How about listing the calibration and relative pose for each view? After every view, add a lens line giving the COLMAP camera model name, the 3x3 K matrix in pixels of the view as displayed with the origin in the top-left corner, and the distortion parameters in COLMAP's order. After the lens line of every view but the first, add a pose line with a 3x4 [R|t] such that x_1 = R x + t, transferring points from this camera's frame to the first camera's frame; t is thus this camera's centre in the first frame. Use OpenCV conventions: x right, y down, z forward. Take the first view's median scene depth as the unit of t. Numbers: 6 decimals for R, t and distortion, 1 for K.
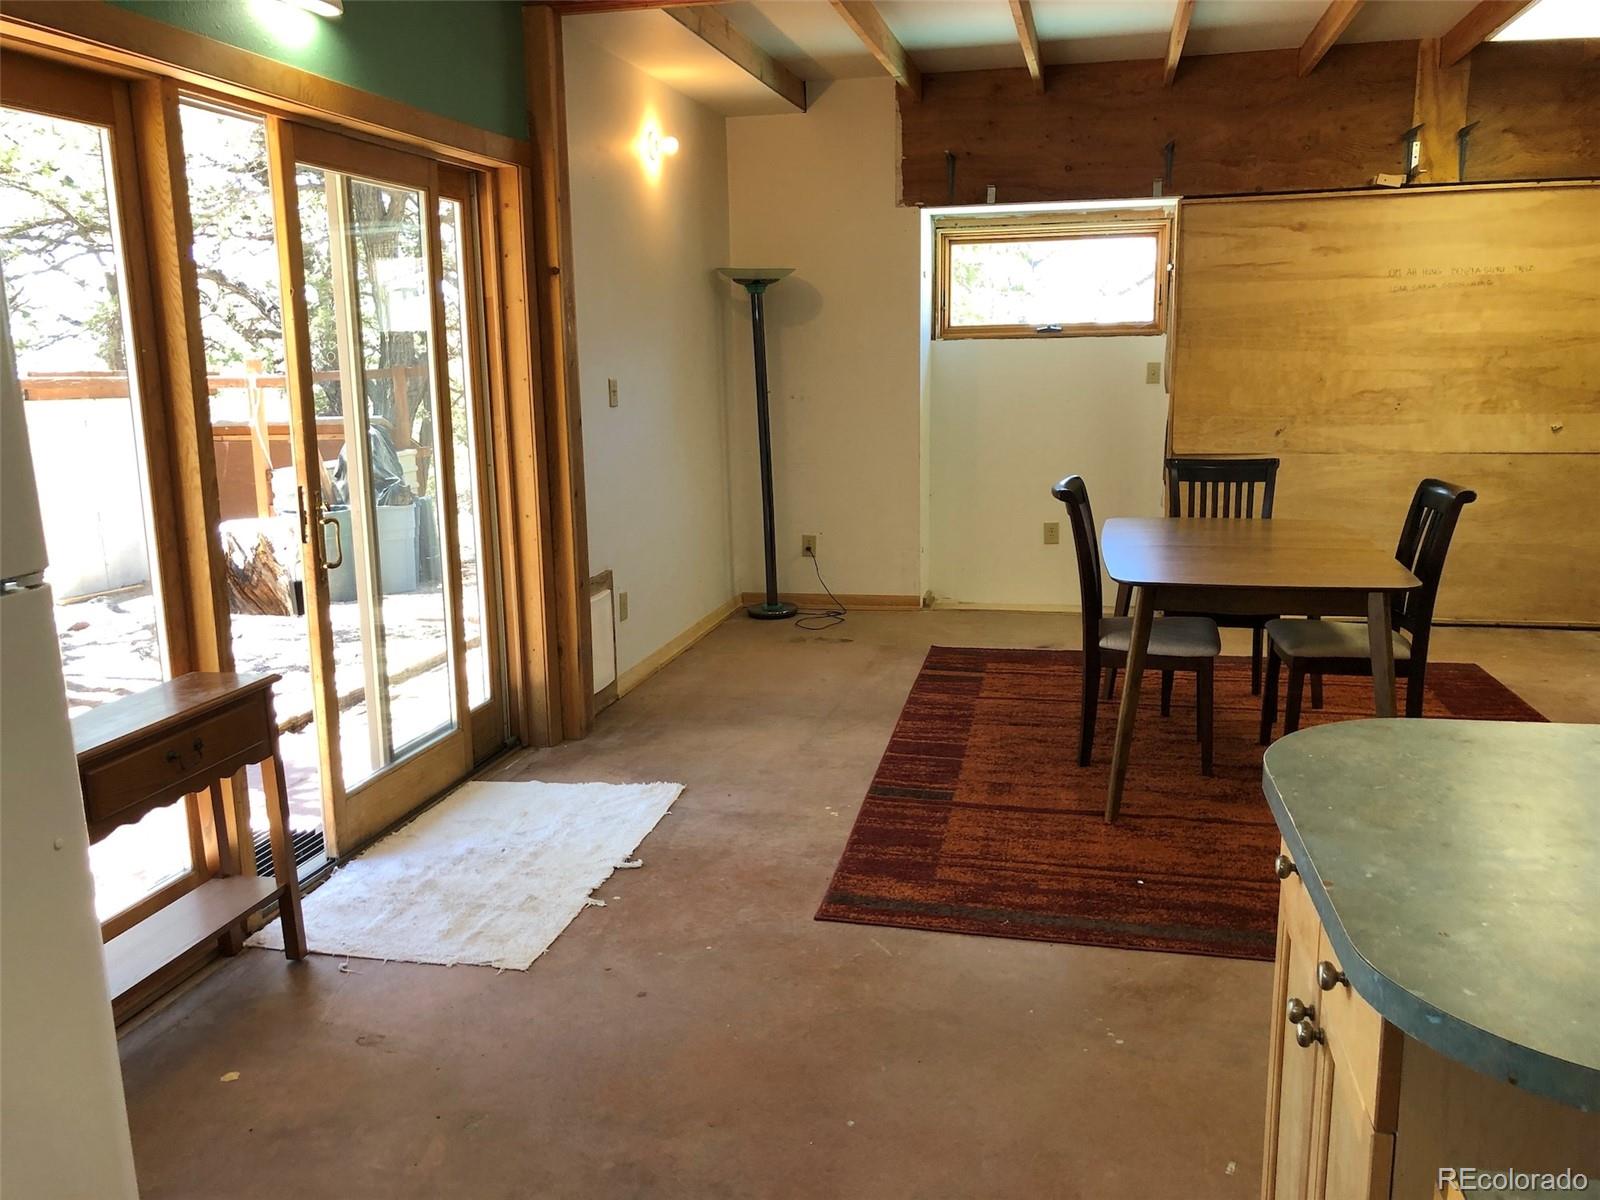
lens RADIAL K [[1322.5, 0, 772.2], [0, 1322.5, 606.5], [0, 0, 1]] dist [0.064719, -0.069594]
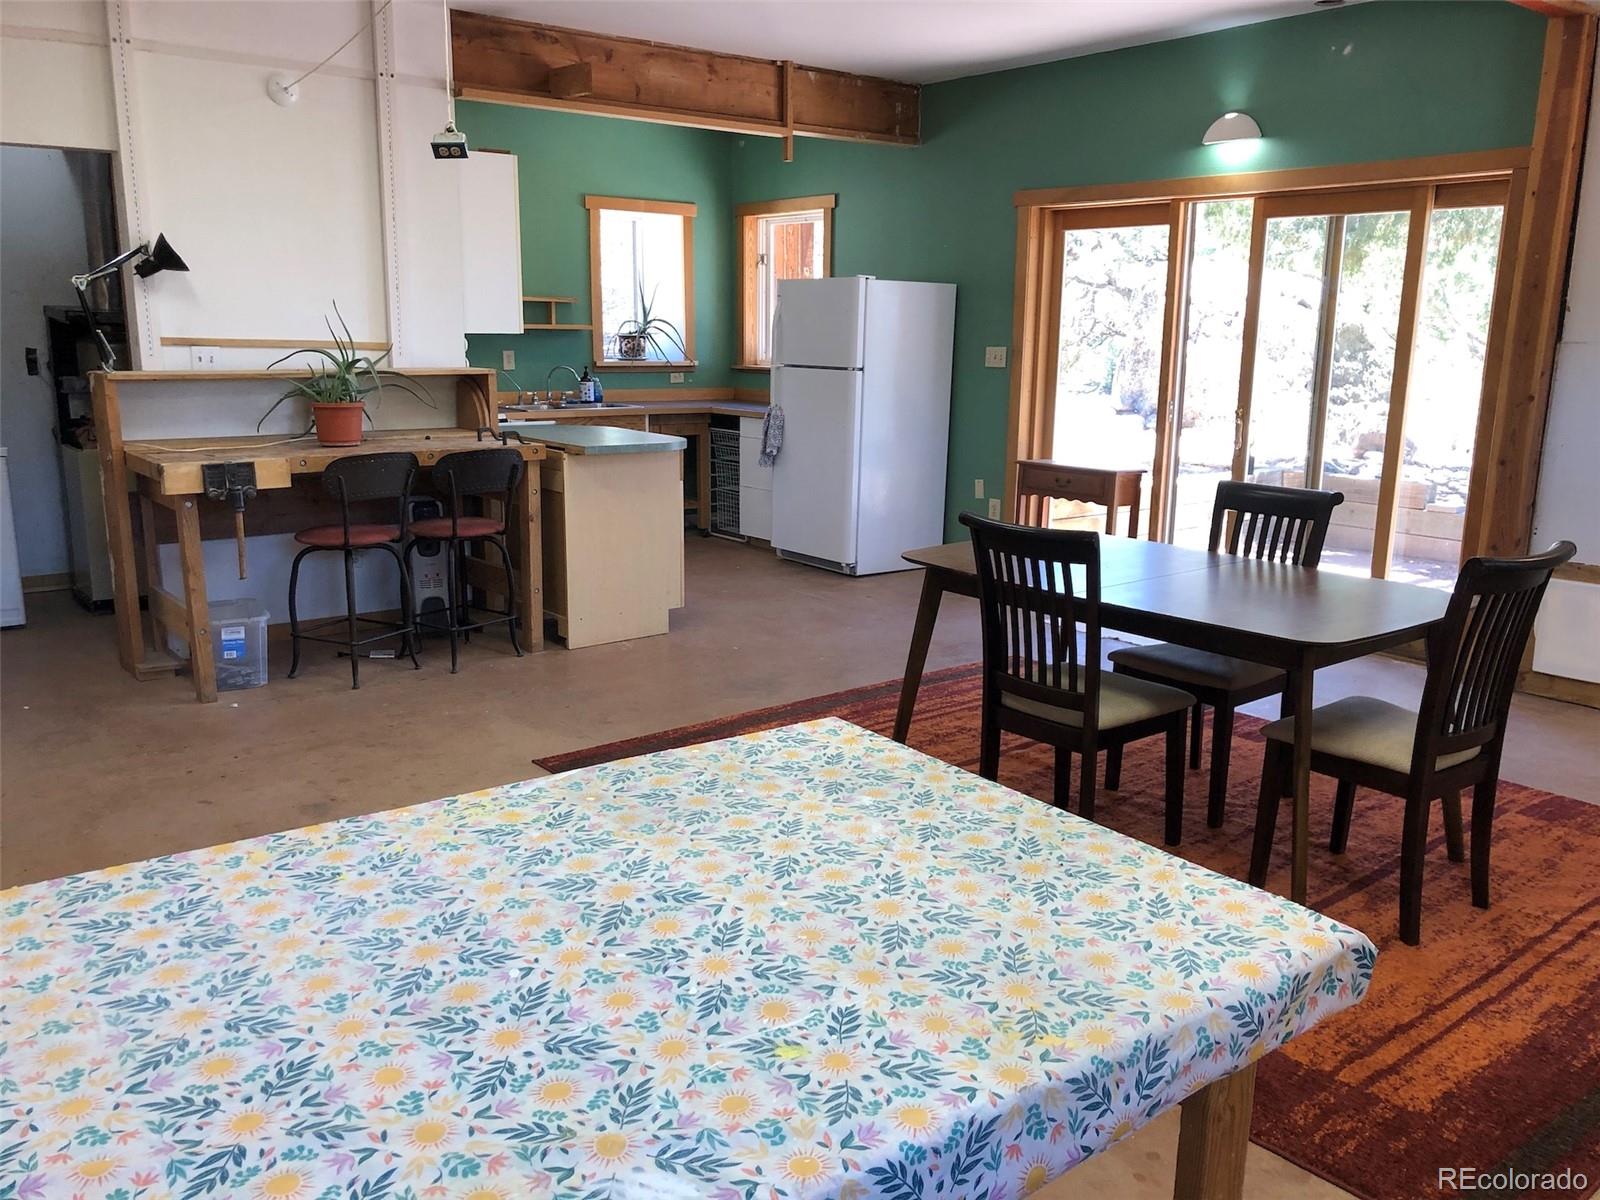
lens RADIAL K [[1312.0, 0, 803.4], [0, 1312.0, 609.0], [0, 0, 1]] dist [0.060669, -0.077958]
pose [[-0.613302, 0.179640, -0.769149, 0.878354], [-0.154903, 0.927526, 0.340147, -0.211189], [0.774510, 0.327756, -0.541027, 0.980464]]
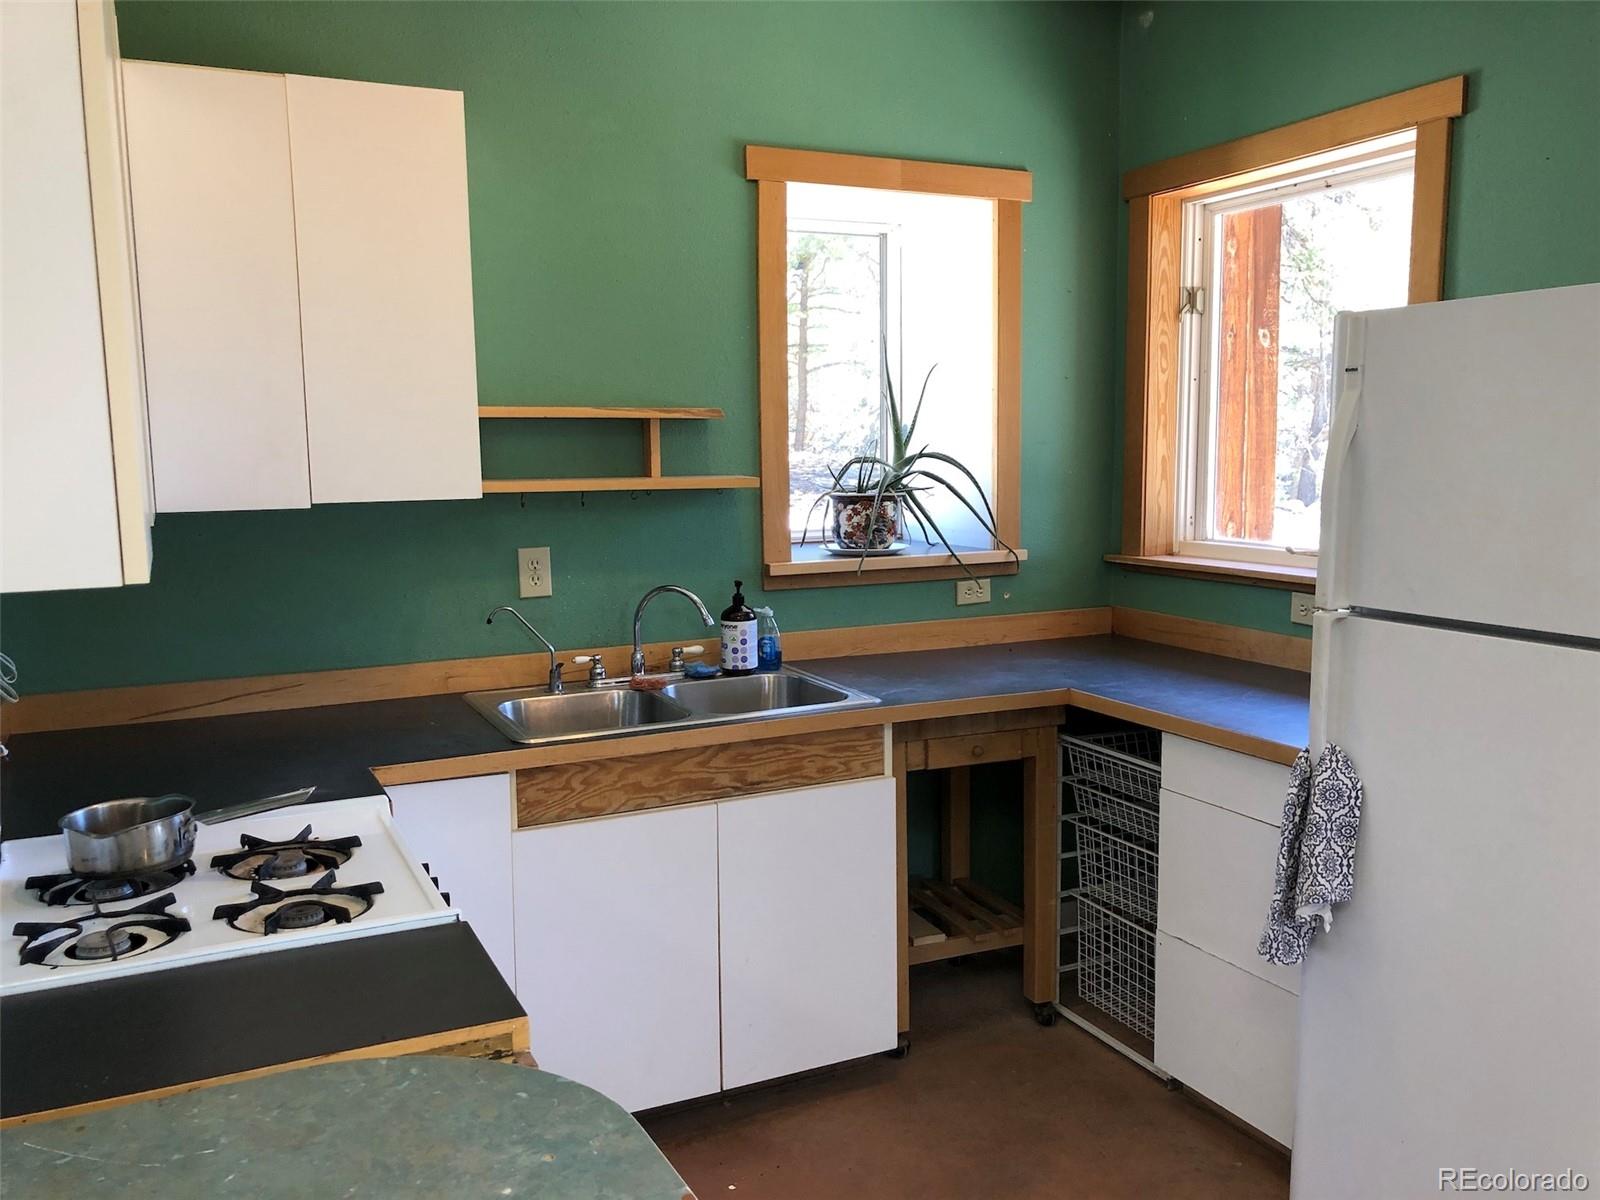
lens RADIAL K [[1312.0, 0, 803.4], [0, 1312.0, 609.0], [0, 0, 1]] dist [0.060669, -0.077958]
pose [[-0.769366, 0.109332, -0.629382, 0.184383], [-0.099483, 0.952718, 0.287109, -0.078048], [0.631014, 0.283505, -0.722112, 0.337875]]
